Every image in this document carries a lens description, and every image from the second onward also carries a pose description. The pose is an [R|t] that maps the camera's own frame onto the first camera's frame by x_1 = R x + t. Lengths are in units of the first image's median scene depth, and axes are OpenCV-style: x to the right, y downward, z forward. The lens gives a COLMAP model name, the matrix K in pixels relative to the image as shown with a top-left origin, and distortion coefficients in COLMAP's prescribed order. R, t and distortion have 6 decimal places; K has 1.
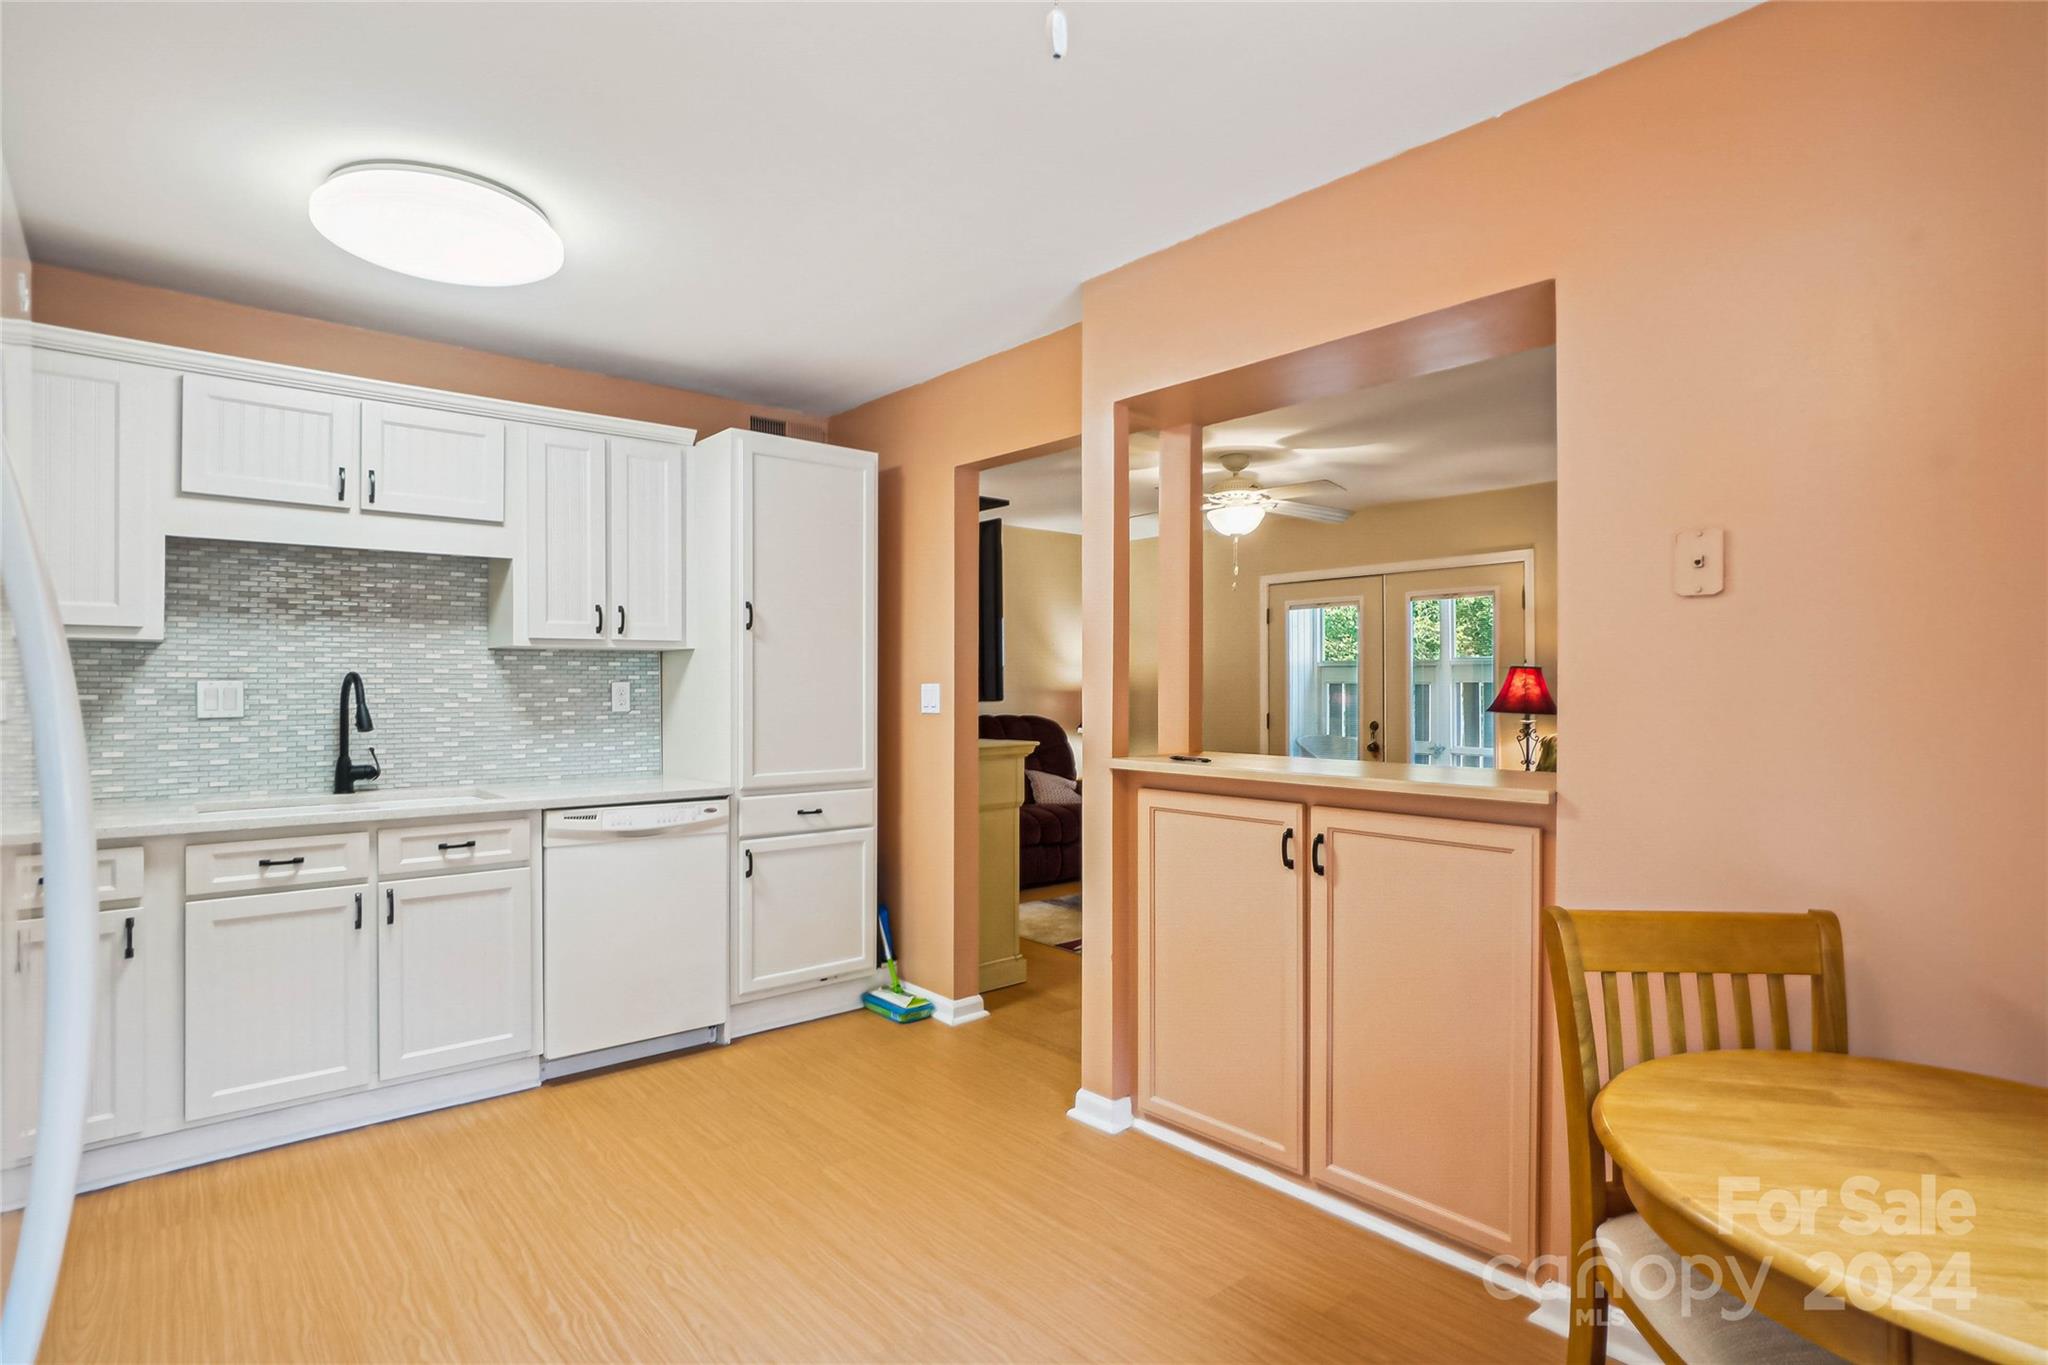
lens RADIAL K [[999.6, 0, 1015.2], [0, 999.6, 690.2], [0, 0, 1]] dist [-0.003027, 0.000338]
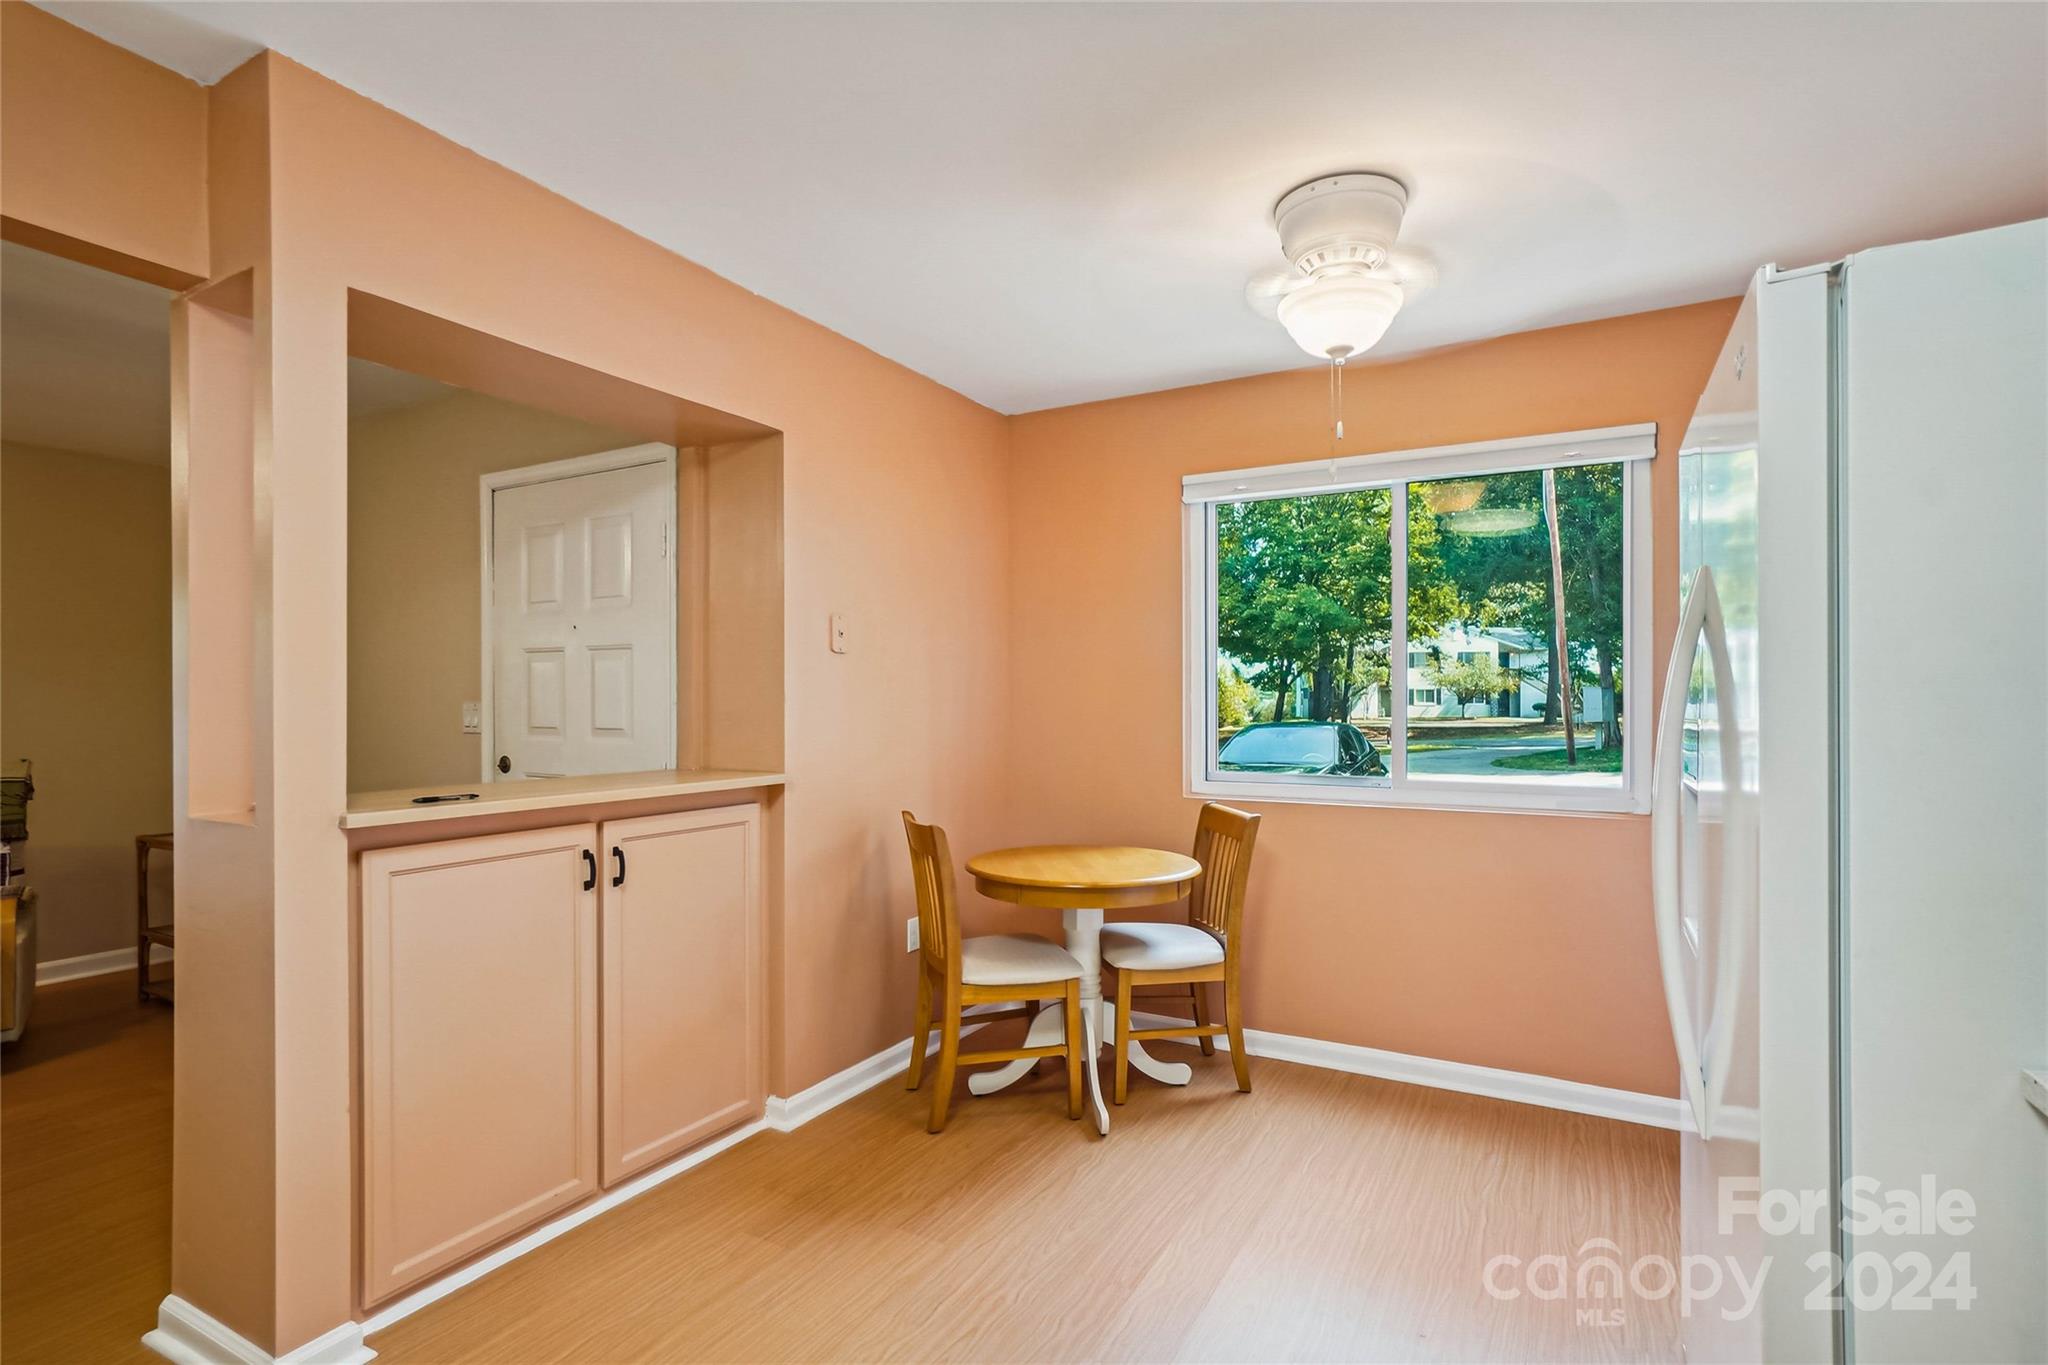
lens RADIAL K [[999.6, 0, 1015.2], [0, 999.6, 690.2], [0, 0, 1]] dist [-0.003027, 0.000338]
pose [[-0.294452, 0.002612, 0.955663, -0.814013], [0.002718, 0.999995, -0.001896, -0.016756], [-0.955662, 0.002039, -0.294458, 0.906214]]
